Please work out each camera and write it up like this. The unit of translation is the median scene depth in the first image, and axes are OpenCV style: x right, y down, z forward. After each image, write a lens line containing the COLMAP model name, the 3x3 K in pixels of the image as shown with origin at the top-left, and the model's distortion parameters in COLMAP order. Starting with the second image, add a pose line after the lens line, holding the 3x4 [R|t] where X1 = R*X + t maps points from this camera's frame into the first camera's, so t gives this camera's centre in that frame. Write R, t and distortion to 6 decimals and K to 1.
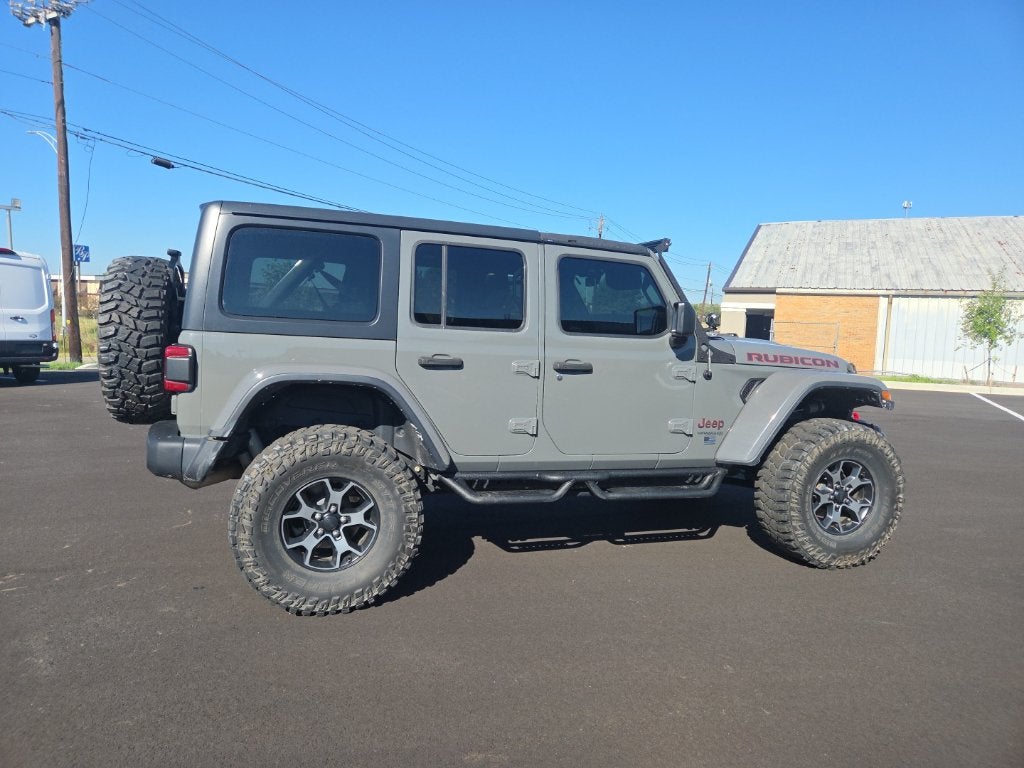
lens RADIAL K [[688.7, 0, 500.0], [0, 688.7, 368.5], [0, 0, 1]] dist [0.079298, -0.068965]
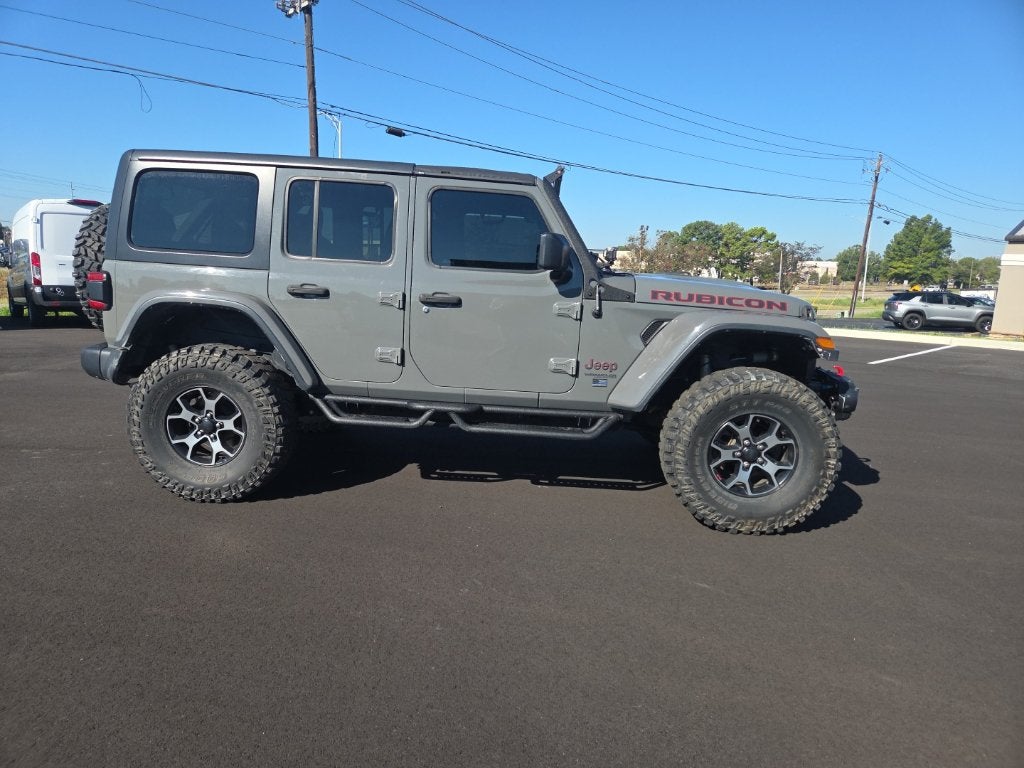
lens RADIAL K [[688.7, 0, 499.4], [0, 688.7, 382.6], [0, 0, 1]] dist [0.079298, -0.068965]
pose [[0.931695, 0.058753, -0.358460, 0.567001], [-0.031165, 0.996123, 0.082266, 0.033160], [0.361903, -0.065476, 0.929913, 0.080879]]
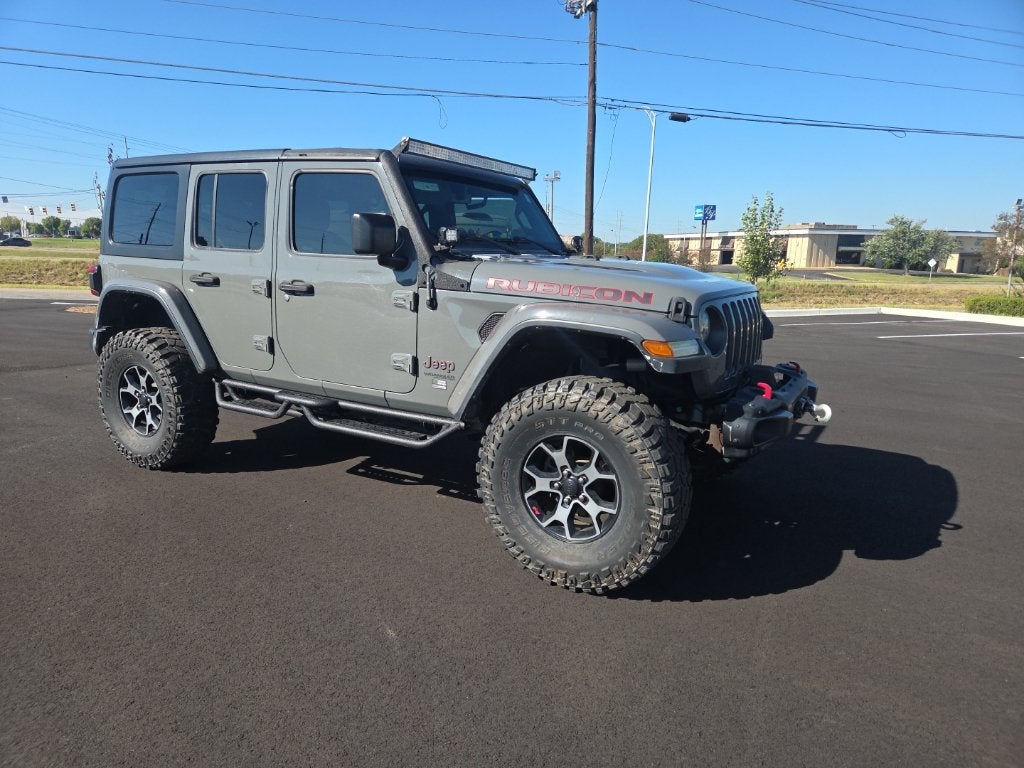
lens RADIAL K [[688.7, 0, 495.1], [0, 688.7, 386.1], [0, 0, 1]] dist [0.079298, -0.068965]
pose [[0.656820, 0.117500, -0.744836, 1.059659], [-0.049476, 0.992372, 0.112920, 0.010886], [0.752422, -0.037316, 0.657623, 0.565805]]
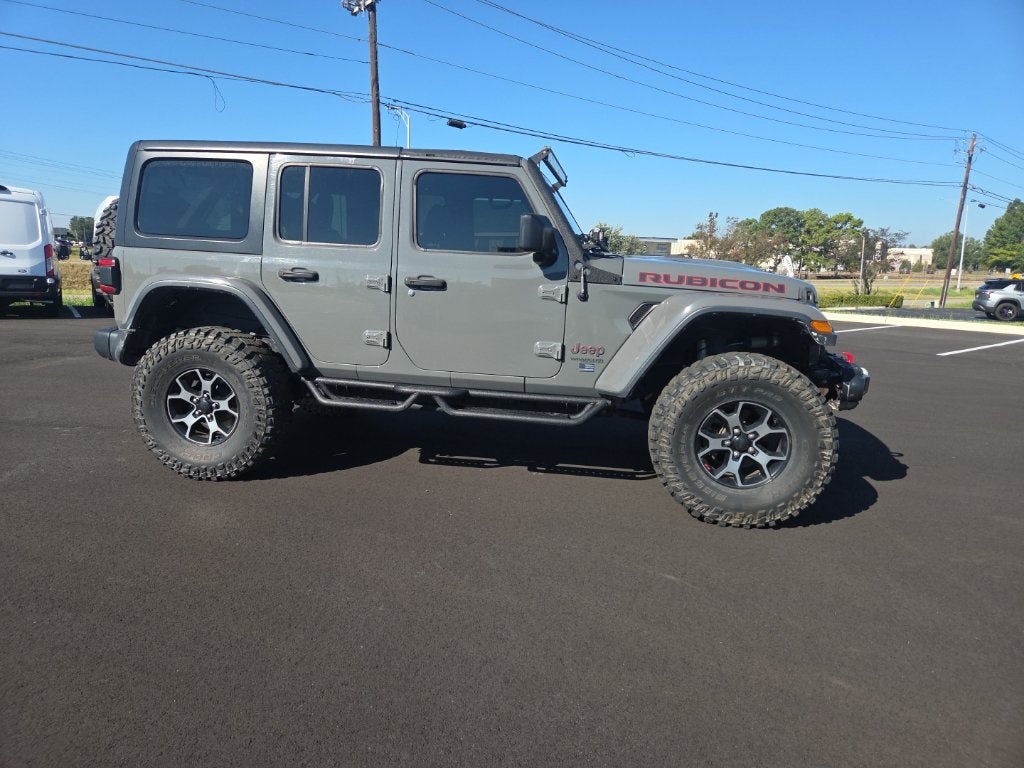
lens RADIAL K [[688.7, 0, 498.0], [0, 688.7, 373.9], [0, 0, 1]] dist [0.079298, -0.068965]
pose [[0.889255, 0.067444, -0.452412, 0.679972], [-0.031919, 0.995808, 0.085713, 0.040612], [0.456296, -0.061780, 0.887681, 0.141843]]
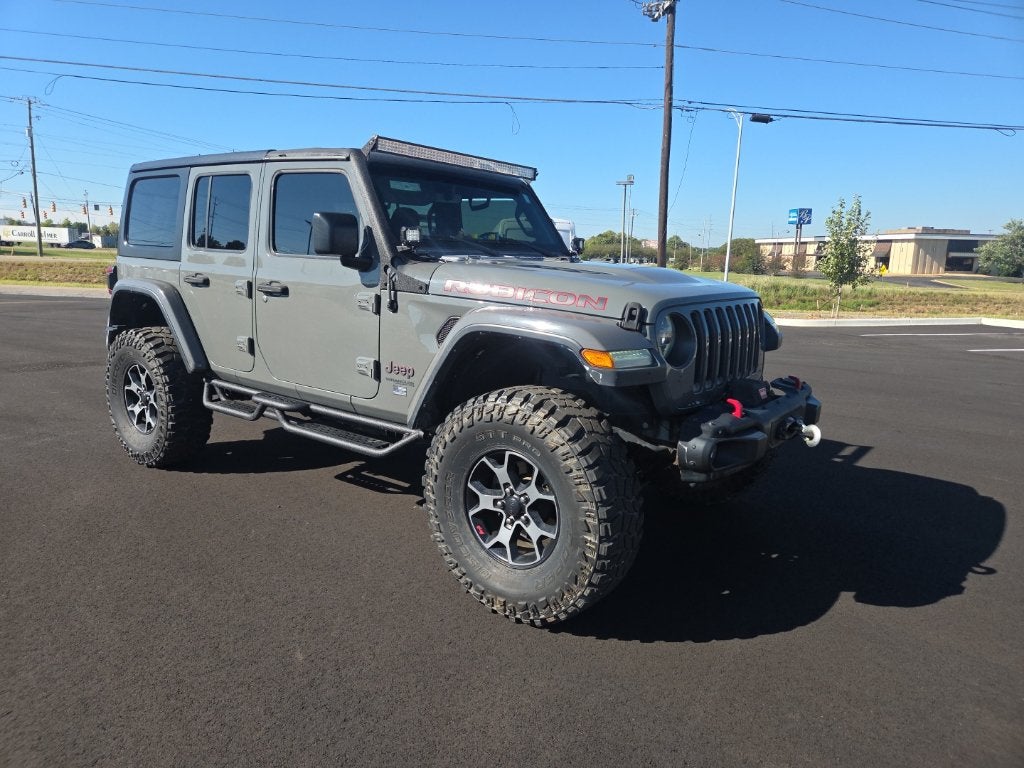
lens RADIAL K [[688.7, 0, 496.0], [0, 688.7, 369.3], [0, 0, 1]] dist [0.079298, -0.068965]
pose [[0.561921, 0.109289, -0.819940, 1.111761], [-0.062500, 0.994010, 0.089658, 0.002786], [0.824827, 0.000866, 0.565385, 0.716142]]
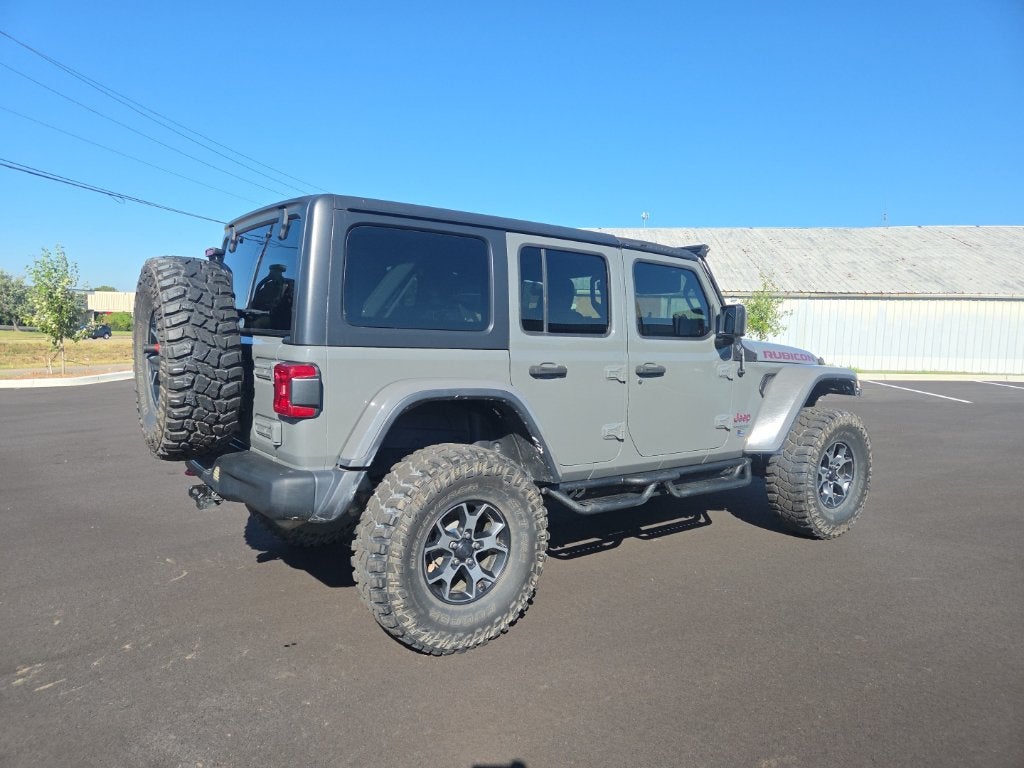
lens RADIAL K [[688.7, 0, 501.3], [0, 688.7, 381.5], [0, 0, 1]] dist [0.079298, -0.068965]
pose [[0.947215, -0.044572, 0.317486, -0.431623], [0.038764, 0.998946, 0.024592, -0.019703], [-0.318247, -0.010987, 0.947944, 0.106005]]
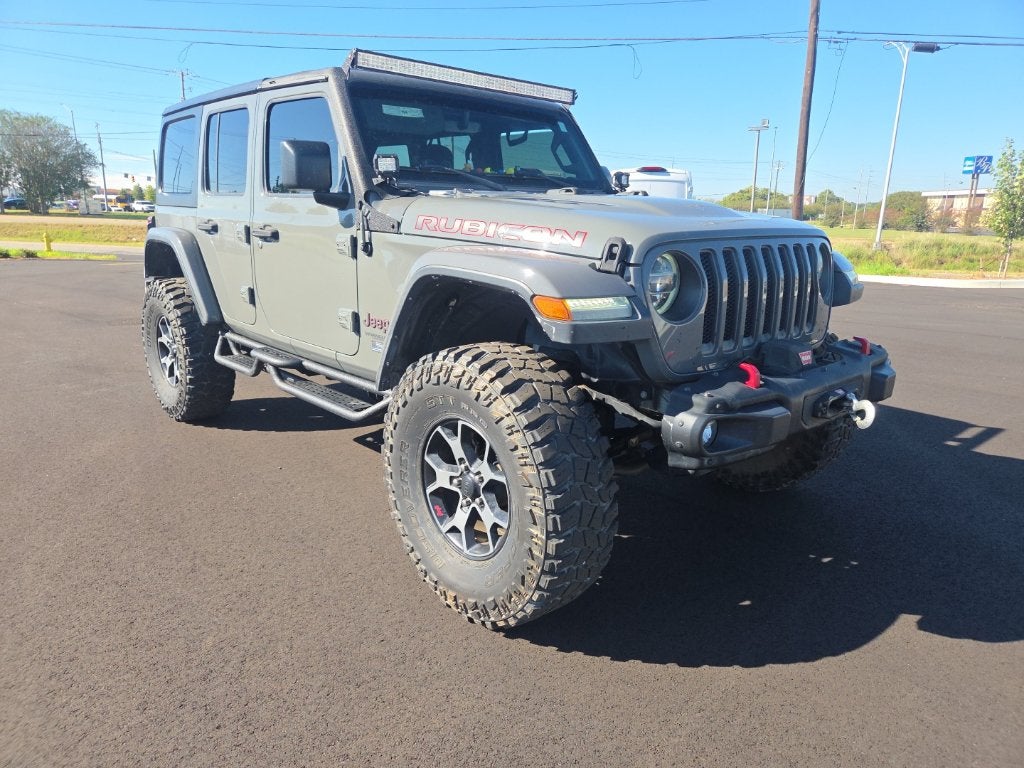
lens RADIAL K [[688.7, 0, 502.3], [0, 688.7, 381.3], [0, 0, 1]] dist [0.079298, -0.068965]
pose [[0.410009, 0.179828, -0.894178, 1.080917], [-0.061746, 0.983594, 0.169498, 0.014518], [0.909989, -0.014284, 0.414387, 0.915305]]
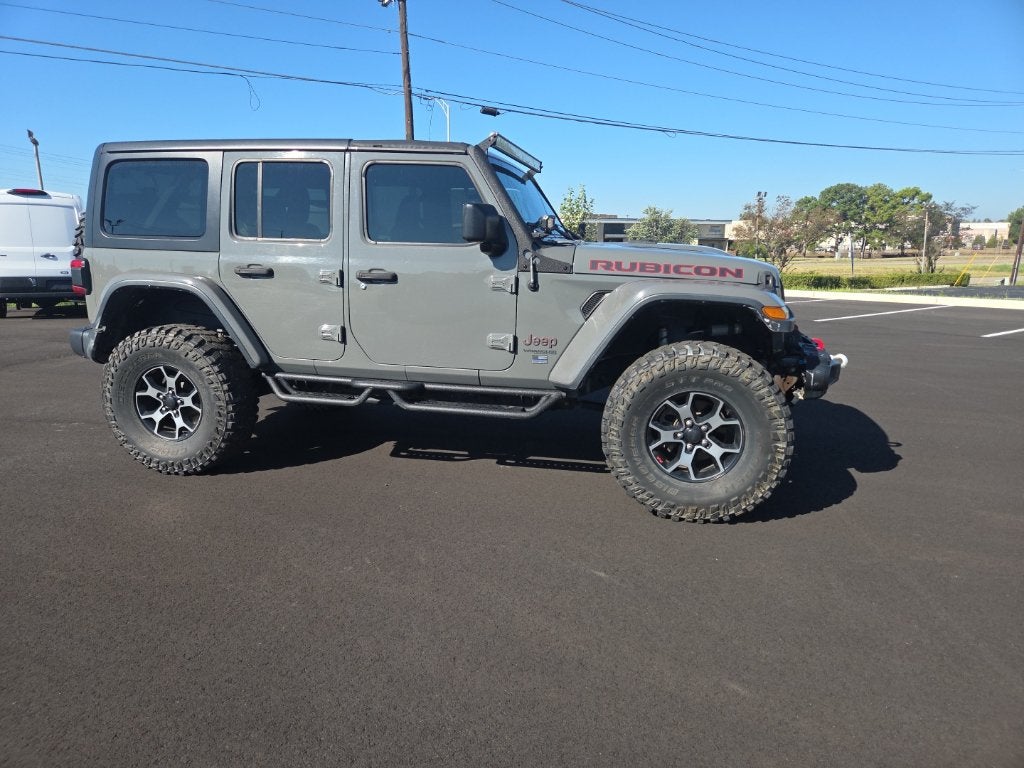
lens RADIAL K [[688.7, 0, 496.1], [0, 688.7, 380.1], [0, 0, 1]] dist [0.079298, -0.068965]
pose [[0.852985, 0.066823, -0.517640, 0.798297], [-0.010037, 0.993687, 0.111736, 0.033890], [0.521838, -0.090114, 0.848271, 0.227026]]
